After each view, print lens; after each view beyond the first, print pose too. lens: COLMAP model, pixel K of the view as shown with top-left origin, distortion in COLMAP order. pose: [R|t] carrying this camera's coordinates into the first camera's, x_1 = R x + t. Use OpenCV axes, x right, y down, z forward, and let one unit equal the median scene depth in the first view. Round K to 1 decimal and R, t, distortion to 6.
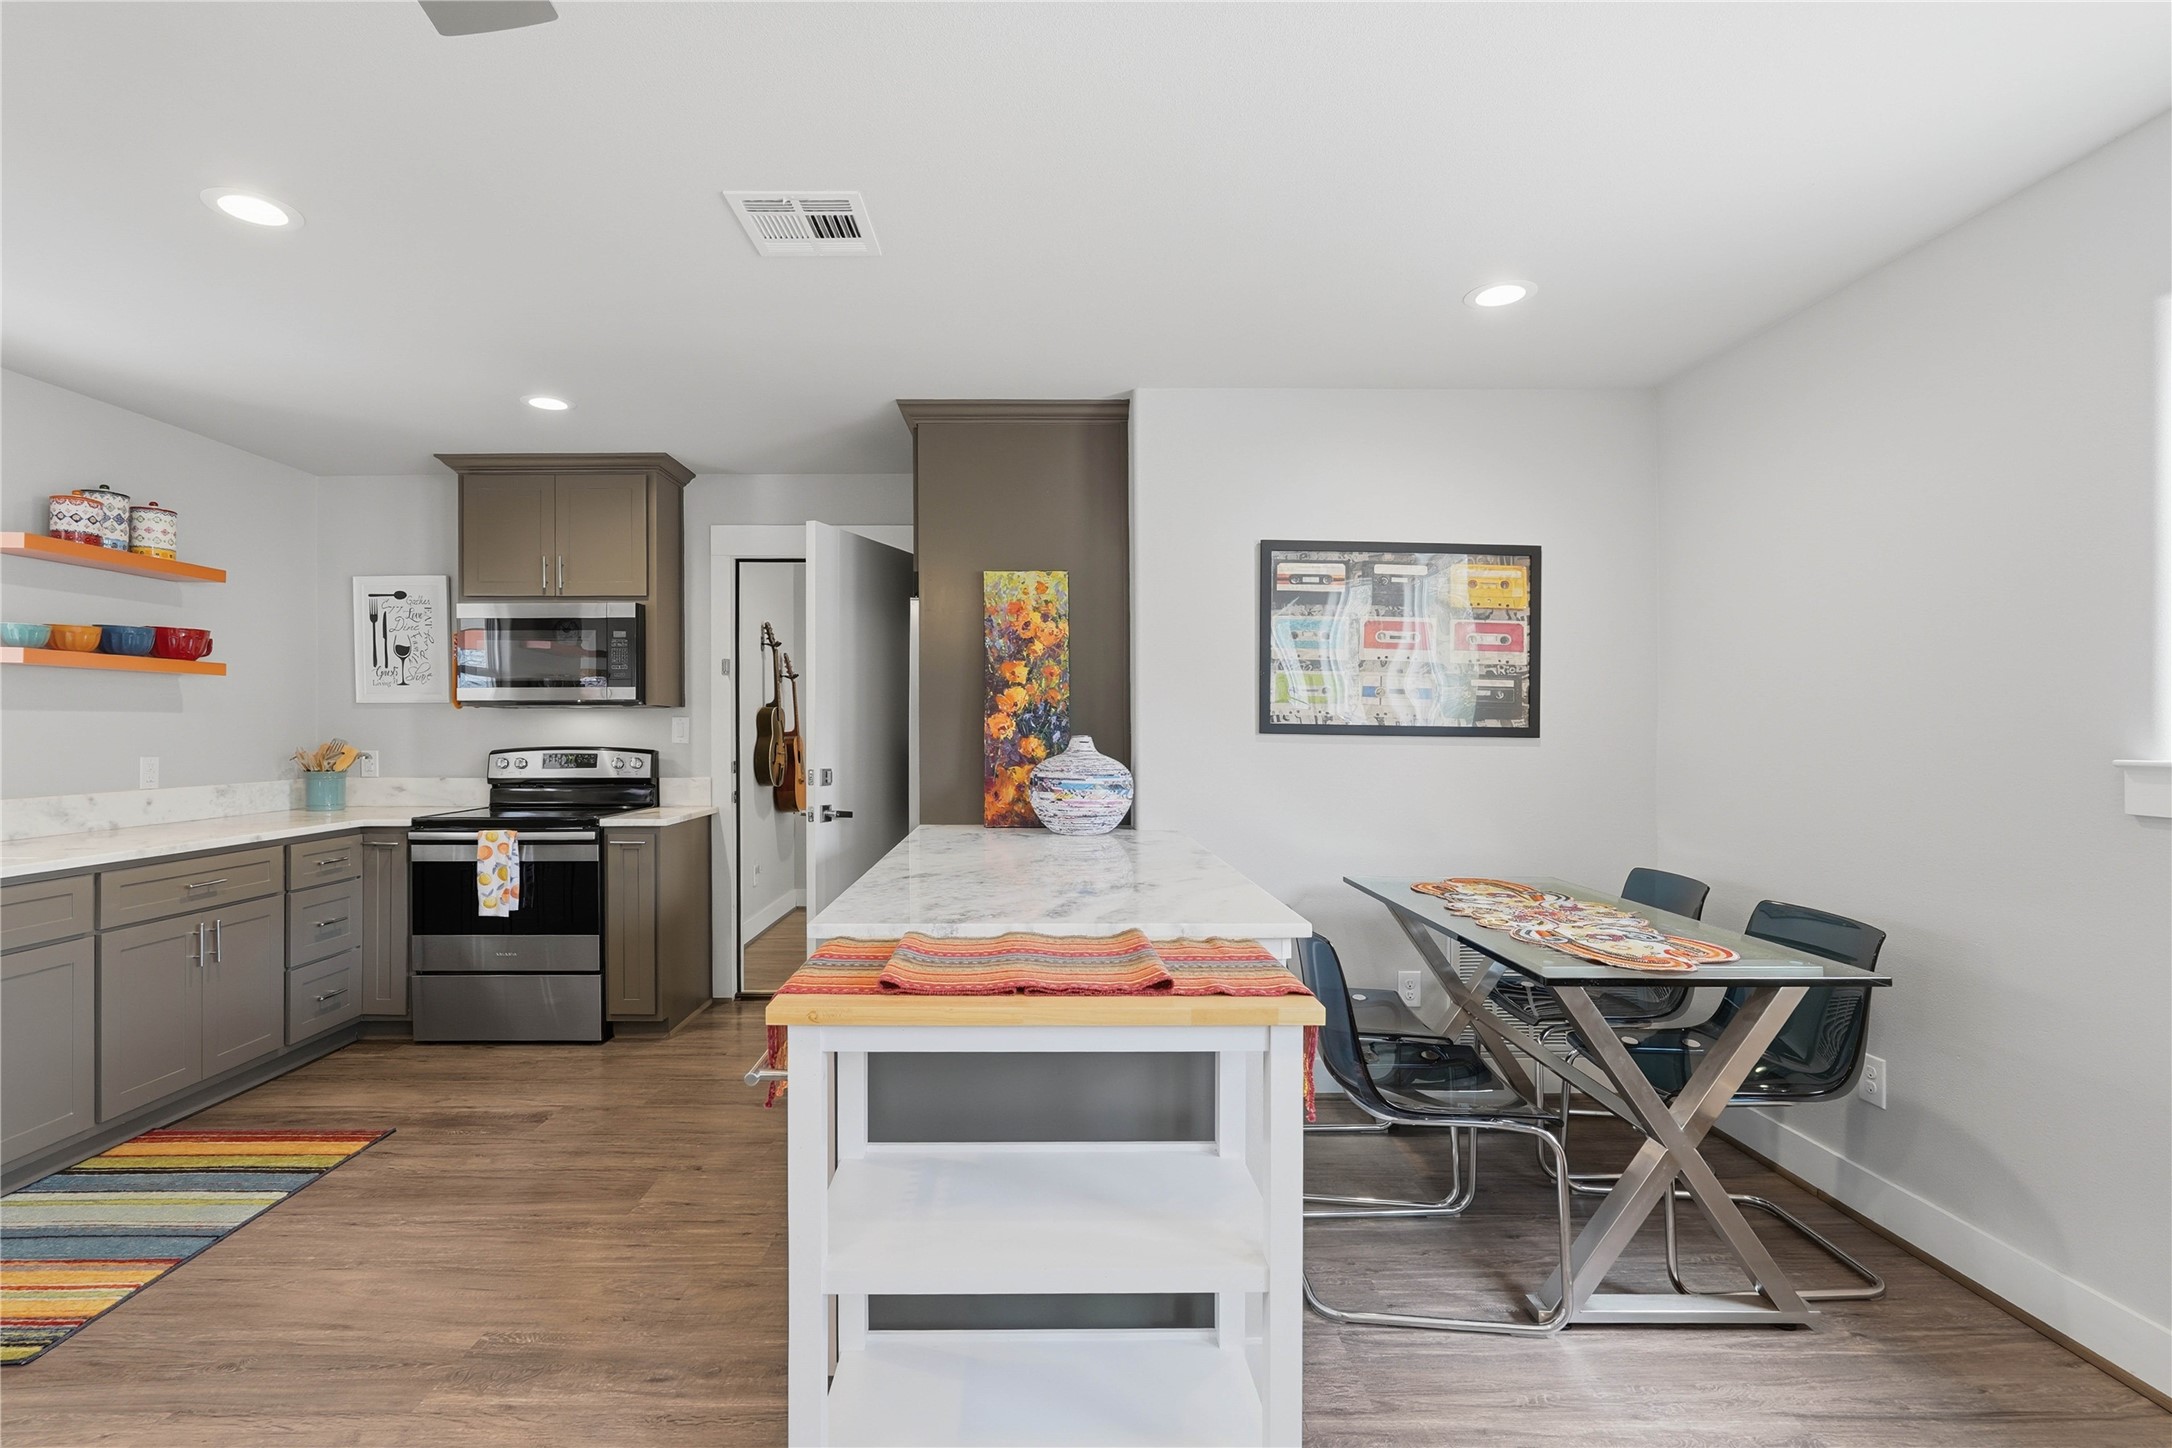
lens RADIAL K [[987.2, 0, 1086.0], [0, 987.2, 723.5], [0, 0, 1]] dist [-0.004568, 0.002411]
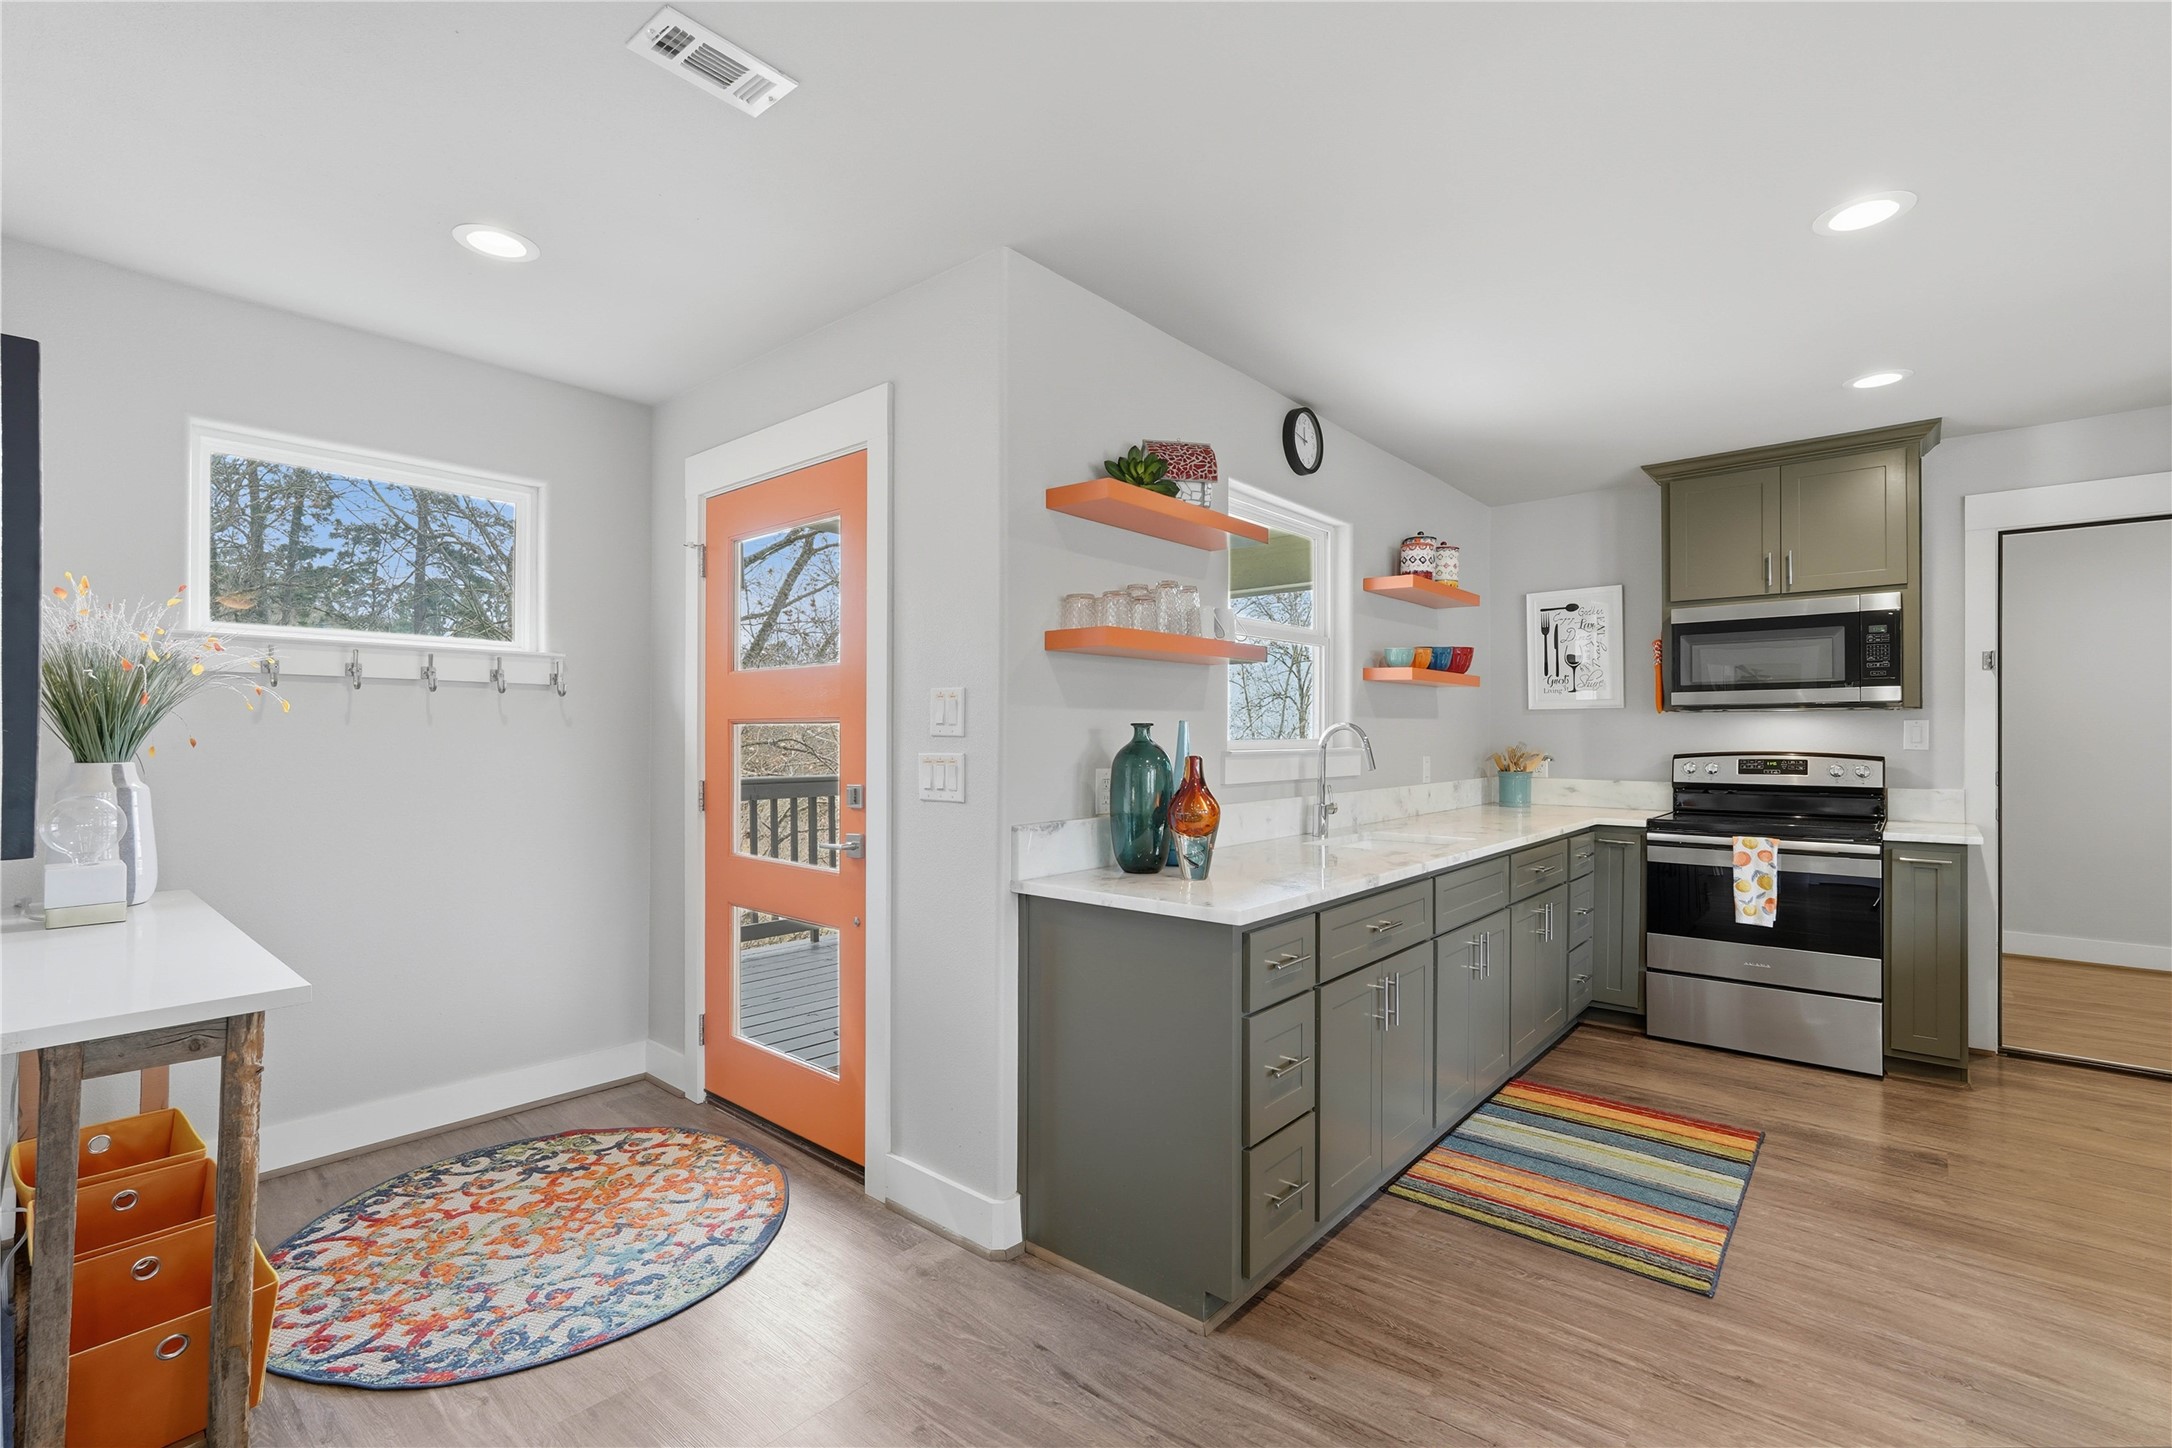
lens RADIAL K [[987.2, 0, 1130.0], [0, 987.2, 732.8], [0, 0, 1]] dist [-0.004568, 0.002411]
pose [[0.758365, 0.000247, -0.651830, -0.426367], [0.002261, 0.999993, 0.003010, 0.000892], [0.651826, -0.003757, 0.758359, -0.139751]]
